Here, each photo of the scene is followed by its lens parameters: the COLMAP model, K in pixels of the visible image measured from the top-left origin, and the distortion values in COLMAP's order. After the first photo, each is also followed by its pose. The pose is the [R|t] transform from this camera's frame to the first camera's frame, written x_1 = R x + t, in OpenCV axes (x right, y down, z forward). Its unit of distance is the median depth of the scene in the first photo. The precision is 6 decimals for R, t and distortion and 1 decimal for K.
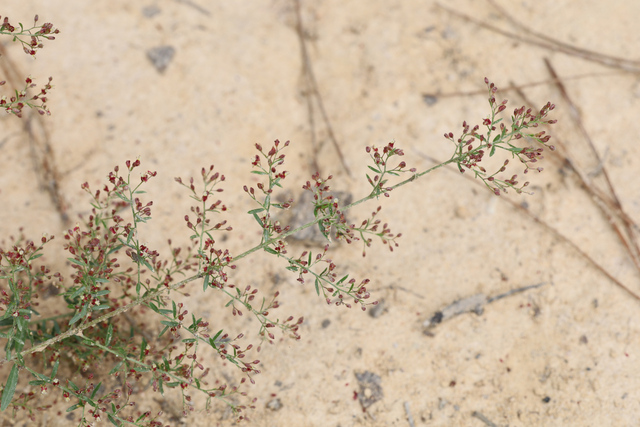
lens RADIAL K [[1856.3, 0, 318.7], [0, 1856.3, 213.1], [0, 0, 1]] dist [0.222867, 0.000000]
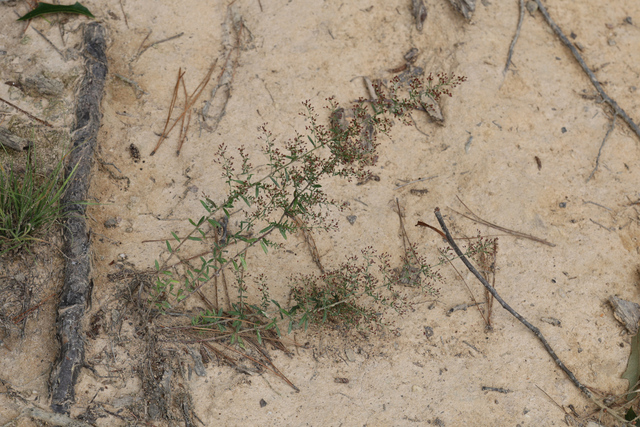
lens RADIAL K [[1856.3, 0, 320.8], [0, 1856.3, 213.8], [0, 0, 1]] dist [0.222867, 0.000000]
pose [[0.989837, 0.068187, 0.124792, -0.492855], [-0.051469, 0.989832, -0.132605, 0.289915], [-0.132565, 0.124834, 0.983282, -1.800887]]
